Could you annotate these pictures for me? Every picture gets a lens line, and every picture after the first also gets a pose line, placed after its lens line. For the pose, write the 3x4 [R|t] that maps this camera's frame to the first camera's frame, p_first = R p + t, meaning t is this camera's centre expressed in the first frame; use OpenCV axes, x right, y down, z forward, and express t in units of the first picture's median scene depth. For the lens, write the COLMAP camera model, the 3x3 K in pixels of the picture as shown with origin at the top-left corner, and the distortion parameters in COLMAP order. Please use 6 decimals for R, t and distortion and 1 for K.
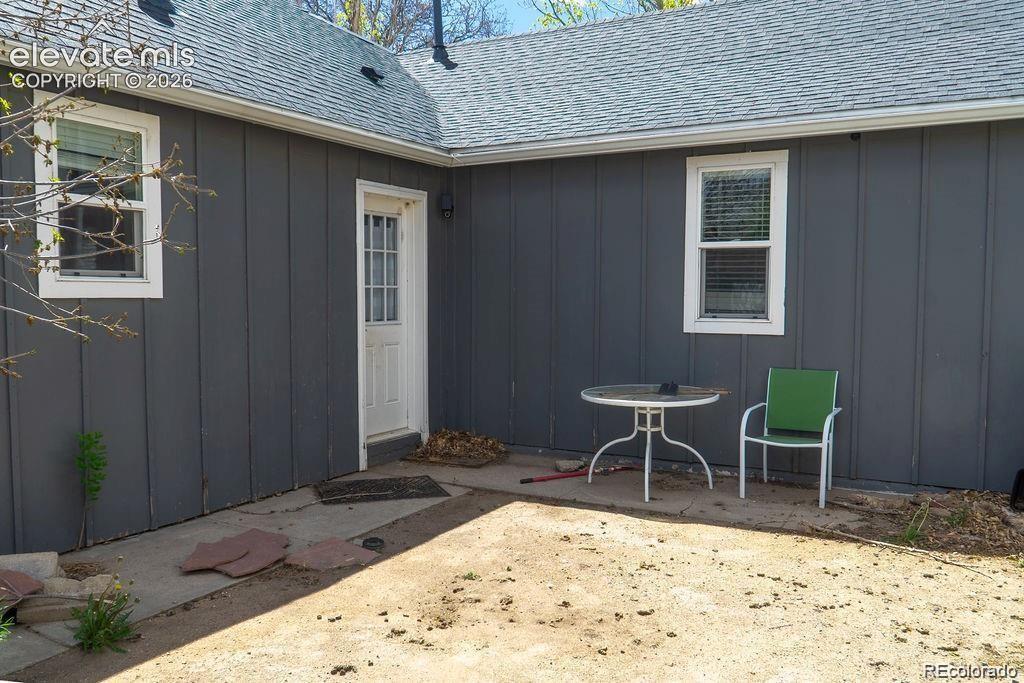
lens RADIAL K [[790.9, 0, 520.8], [0, 790.9, 342.8], [0, 0, 1]] dist [-0.003842, -0.021957]
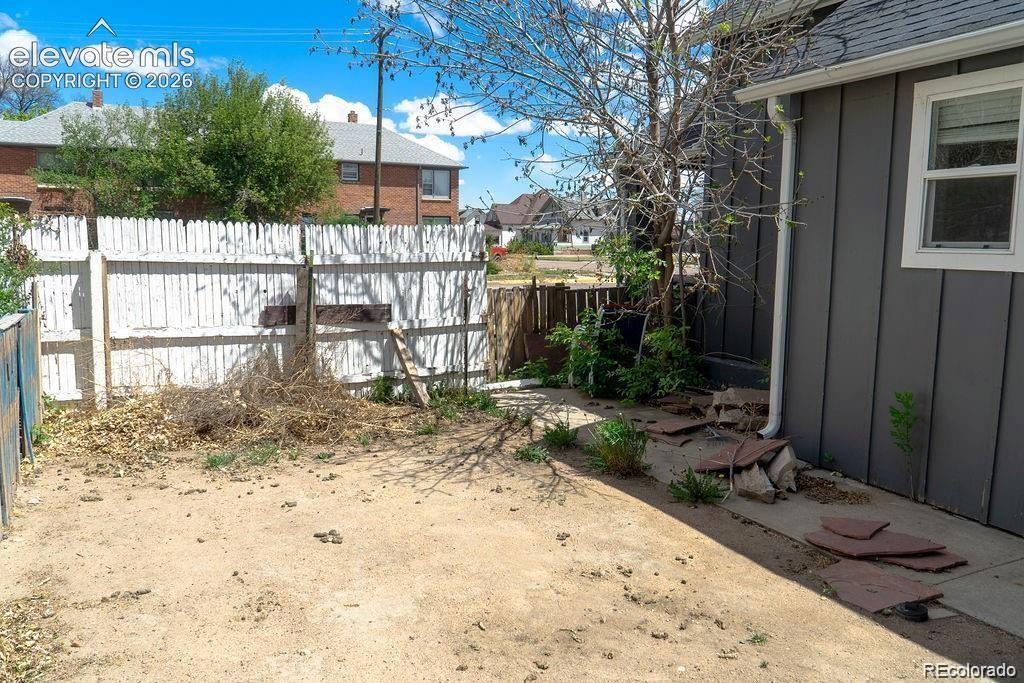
lens RADIAL K [[790.9, 0, 519.3], [0, 790.9, 340.8], [0, 0, 1]] dist [-0.003842, -0.021957]
pose [[-0.548205, 0.092431, -0.831221, 0.727235], [-0.068043, 0.985650, 0.154479, -0.098807], [0.833572, 0.141245, -0.534049, 1.274883]]
